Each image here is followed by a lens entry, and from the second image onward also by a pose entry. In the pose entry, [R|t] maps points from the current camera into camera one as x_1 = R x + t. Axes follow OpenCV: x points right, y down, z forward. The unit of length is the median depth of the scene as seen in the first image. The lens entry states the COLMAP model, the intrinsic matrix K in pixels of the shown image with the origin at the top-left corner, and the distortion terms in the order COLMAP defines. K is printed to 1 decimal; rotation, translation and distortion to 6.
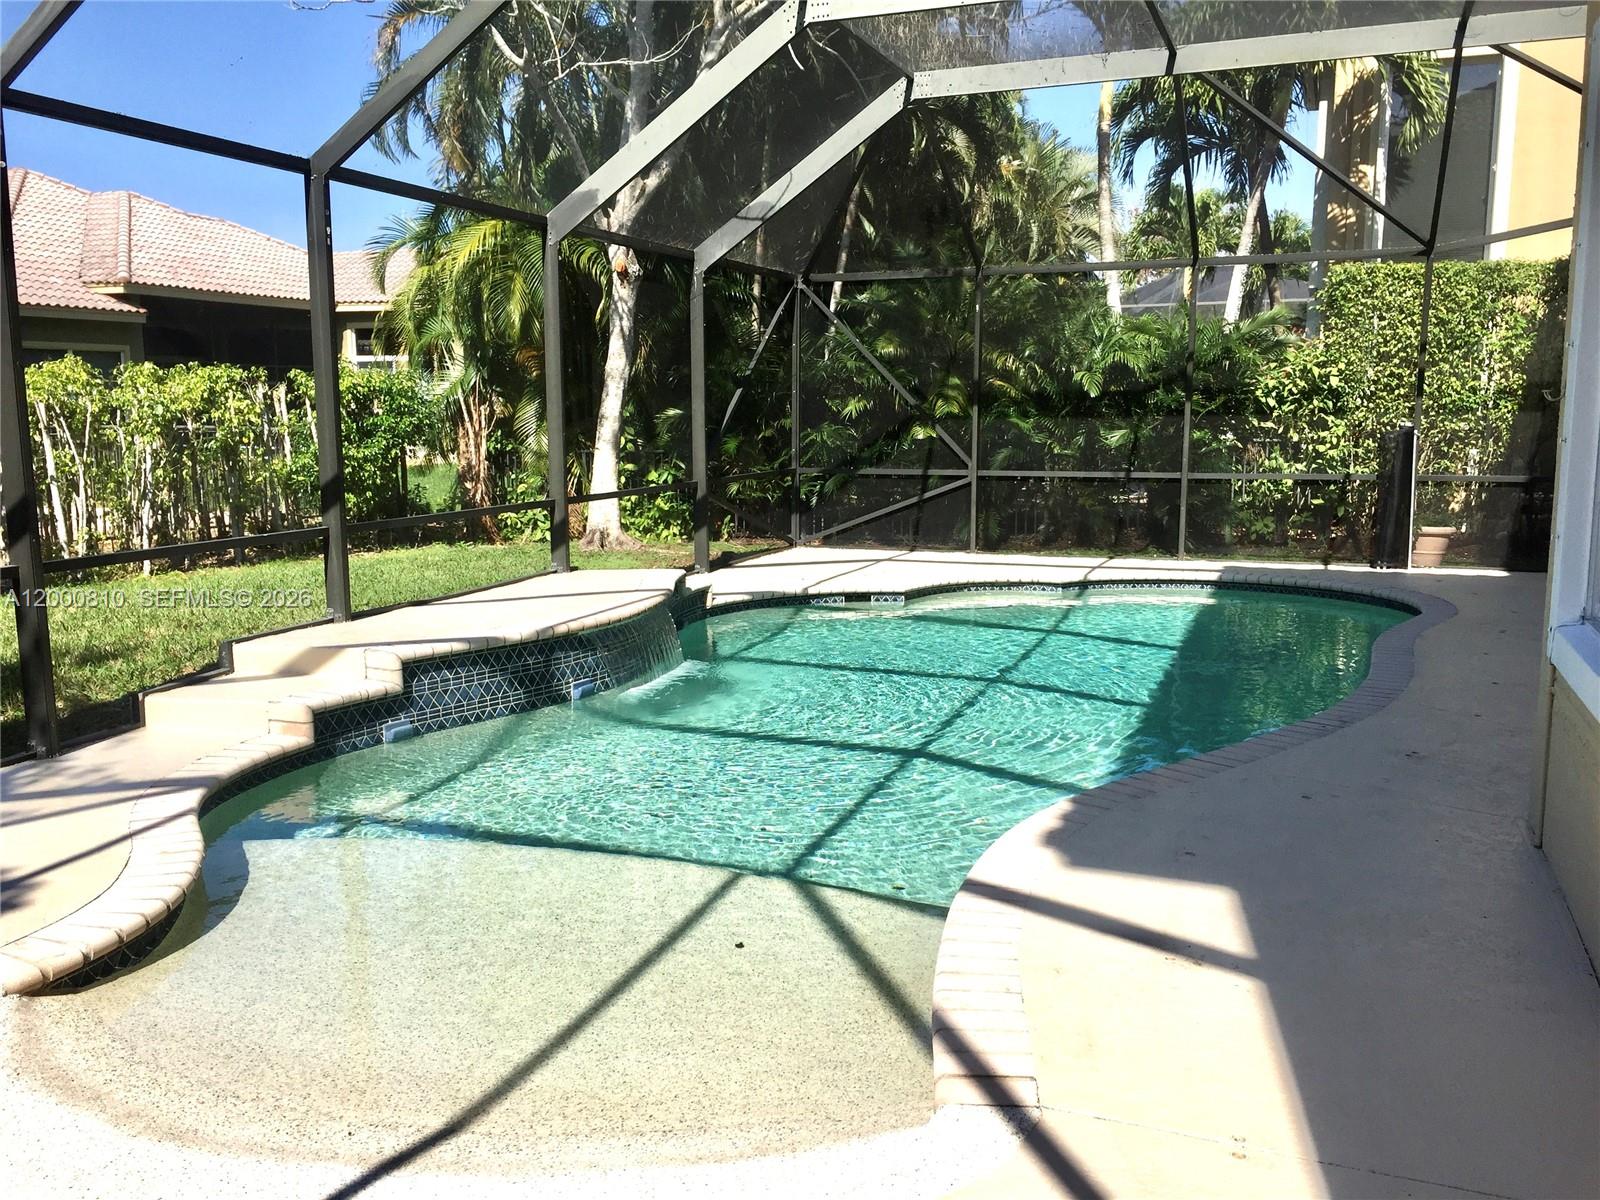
lens RADIAL K [[1383.5, 0, 800.0], [0, 1383.5, 600.0], [0, 0, 1]] dist [0.083509, -0.102938]
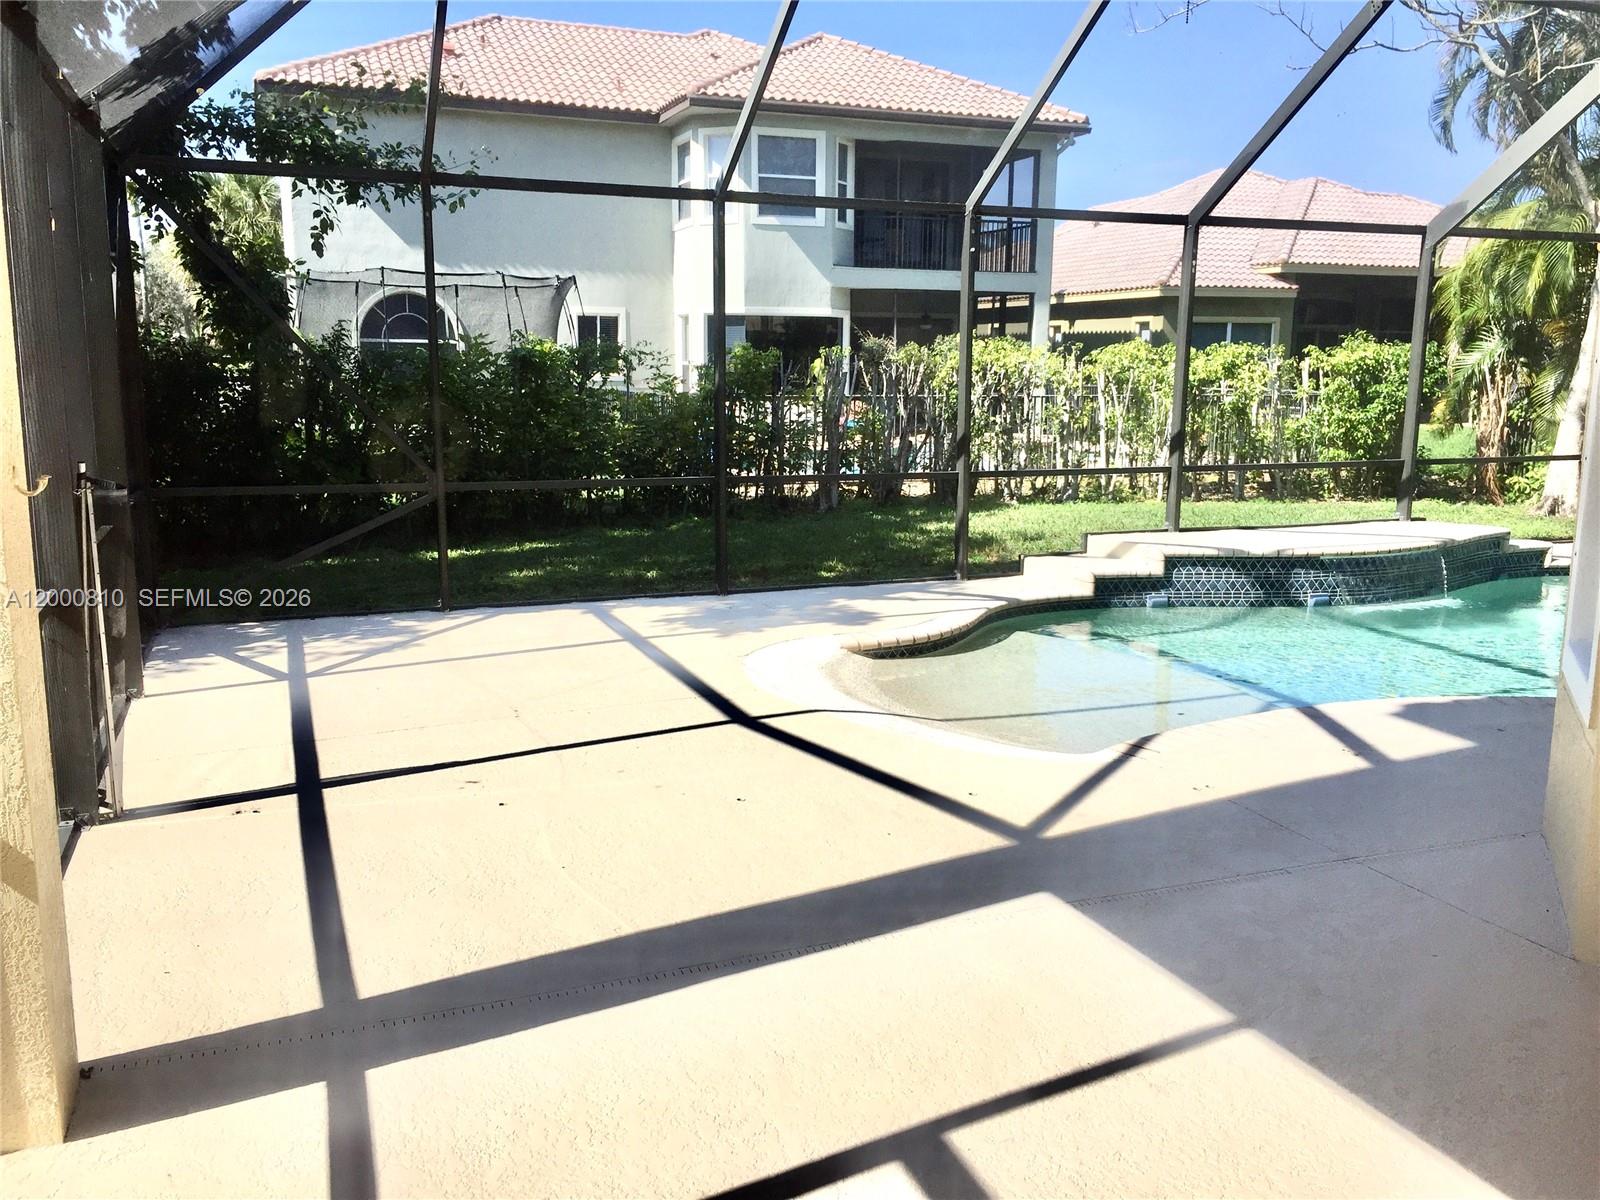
lens RADIAL K [[1378.6, 0, 797.8], [0, 1378.6, 607.6], [0, 0, 1]] dist [0.081882, -0.097273]
pose [[0.668571, 0.144073, -0.729559, 0.276404], [-0.117874, 0.989182, 0.087323, 0.008011], [0.734247, 0.027615, 0.678320, -0.154286]]
